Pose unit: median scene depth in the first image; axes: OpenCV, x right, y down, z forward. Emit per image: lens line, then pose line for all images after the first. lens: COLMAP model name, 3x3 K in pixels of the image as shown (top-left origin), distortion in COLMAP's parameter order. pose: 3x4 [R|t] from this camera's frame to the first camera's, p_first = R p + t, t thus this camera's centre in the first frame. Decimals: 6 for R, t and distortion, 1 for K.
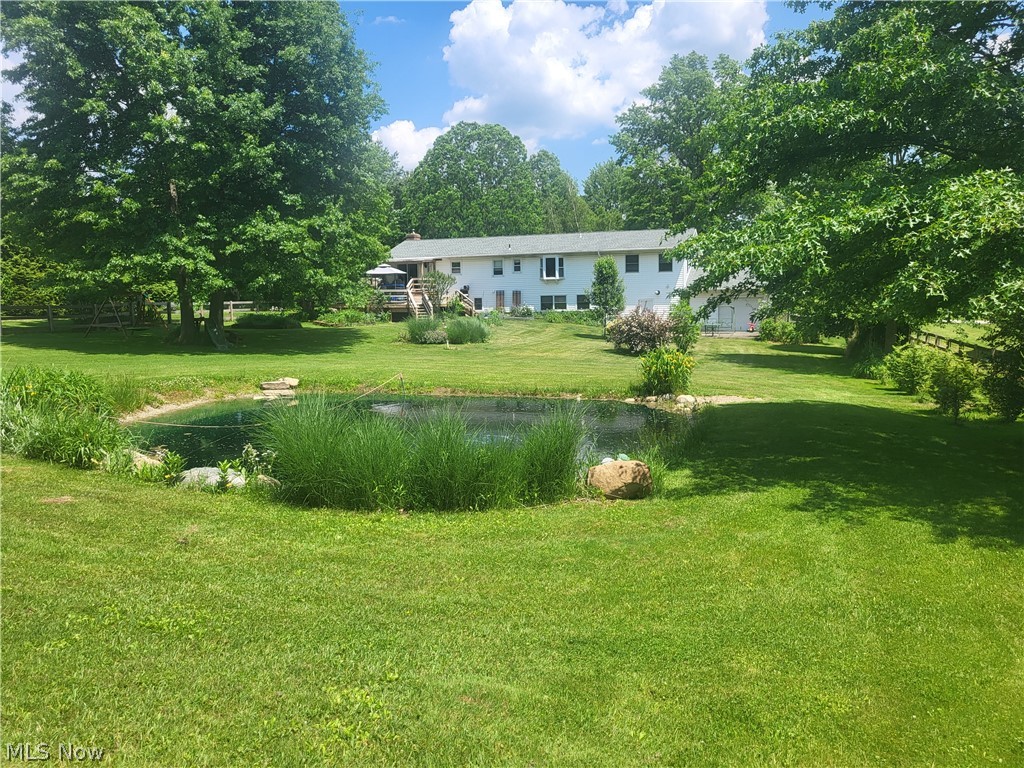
lens RADIAL K [[756.9, 0, 512.0], [0, 756.9, 384.0], [0, 0, 1]] dist [0.006220, -0.008577]
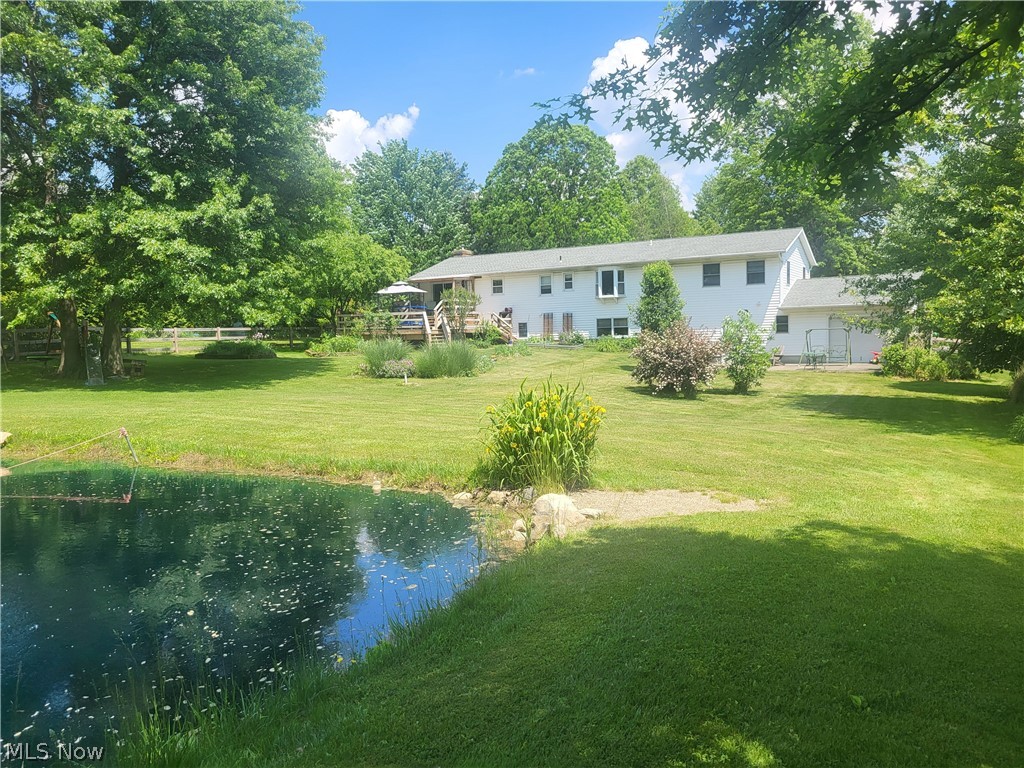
lens RADIAL K [[756.9, 0, 512.0], [0, 756.9, 384.0], [0, 0, 1]] dist [0.006220, -0.008577]
pose [[0.979915, 0.005235, -0.199349, 0.111582], [-0.014276, 0.998932, -0.043940, -0.011641], [0.198906, 0.045903, 0.978943, 0.208200]]
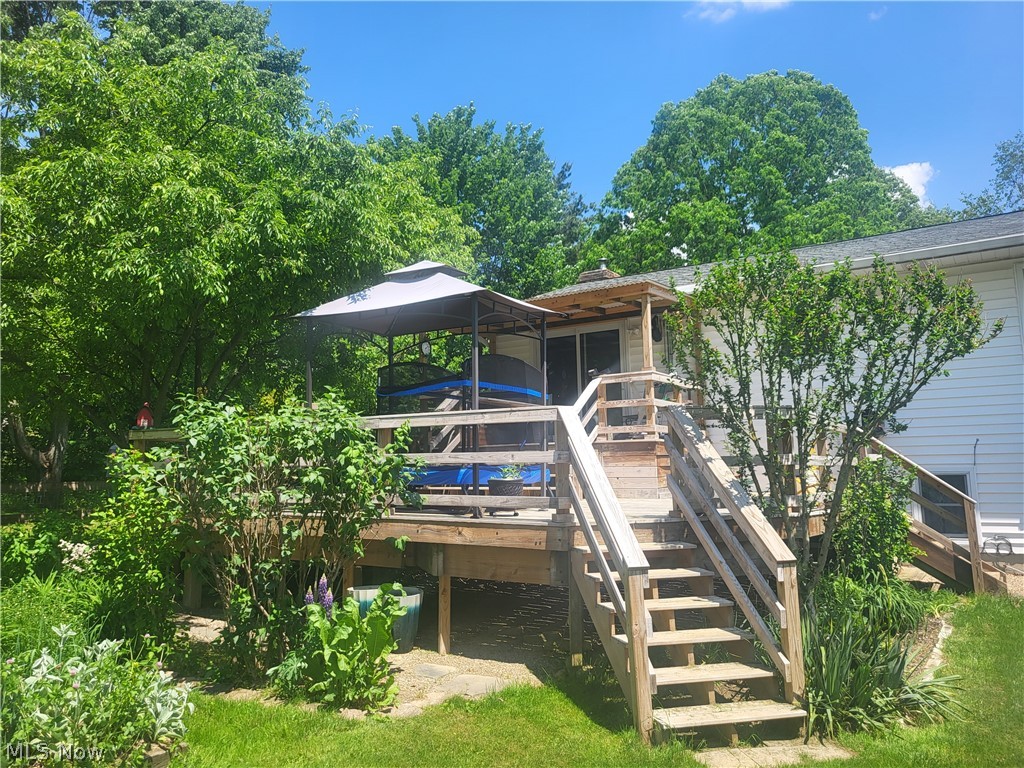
lens RADIAL K [[756.9, 0, 512.0], [0, 756.9, 384.0], [0, 0, 1]] dist [0.006220, -0.008577]
pose [[0.969229, -0.016015, -0.245638, -0.106647], [-0.040862, 0.973570, -0.224705, -0.092610], [0.242744, 0.227828, 0.942958, 0.819328]]
